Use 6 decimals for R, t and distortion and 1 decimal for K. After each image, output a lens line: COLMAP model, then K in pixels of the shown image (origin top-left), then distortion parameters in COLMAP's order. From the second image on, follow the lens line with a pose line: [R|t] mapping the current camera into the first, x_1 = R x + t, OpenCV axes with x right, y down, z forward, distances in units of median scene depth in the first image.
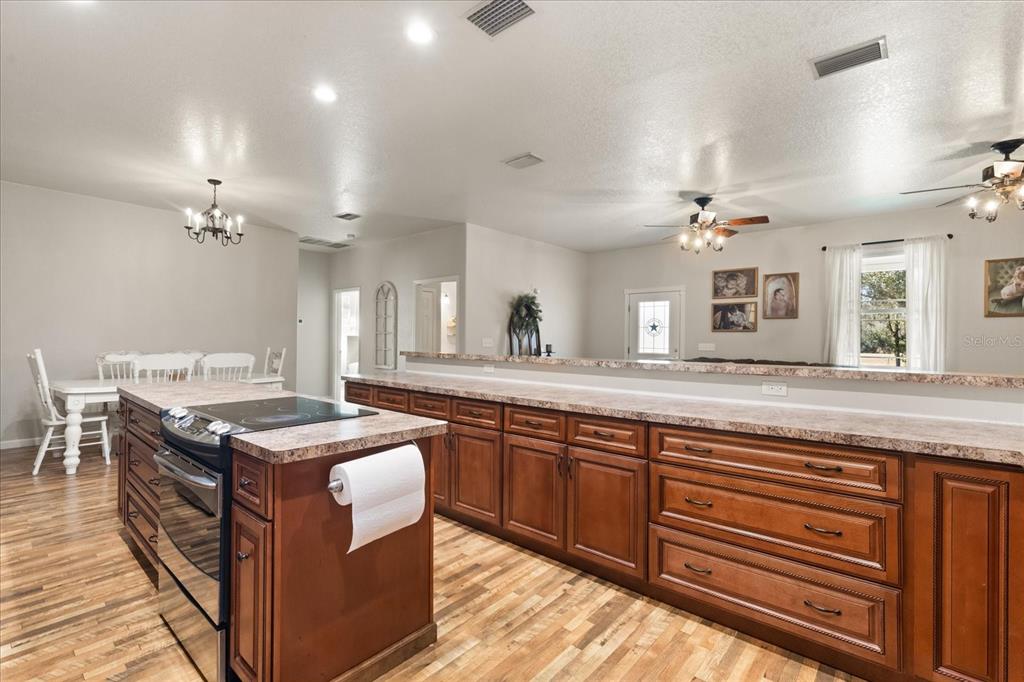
lens RADIAL K [[463.1, 0, 512.0], [0, 463.1, 341.0], [0, 0, 1]] dist [0.009990, -0.001312]
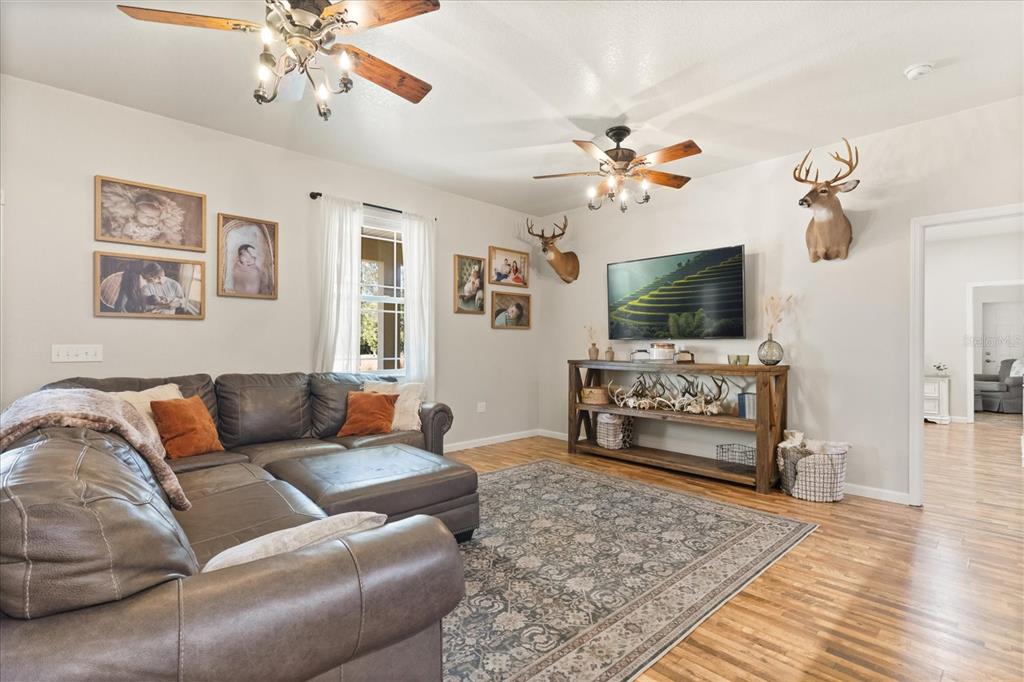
lens RADIAL K [[485.6, 0, 512.0], [0, 485.6, 341.0], [0, 0, 1]] dist [0.003145, 0.000355]
pose [[0.101421, -0.003964, 0.994836, 0.026337], [0.003482, 0.999987, 0.003630, 0.002637], [-0.994837, 0.003096, 0.101434, 0.680021]]
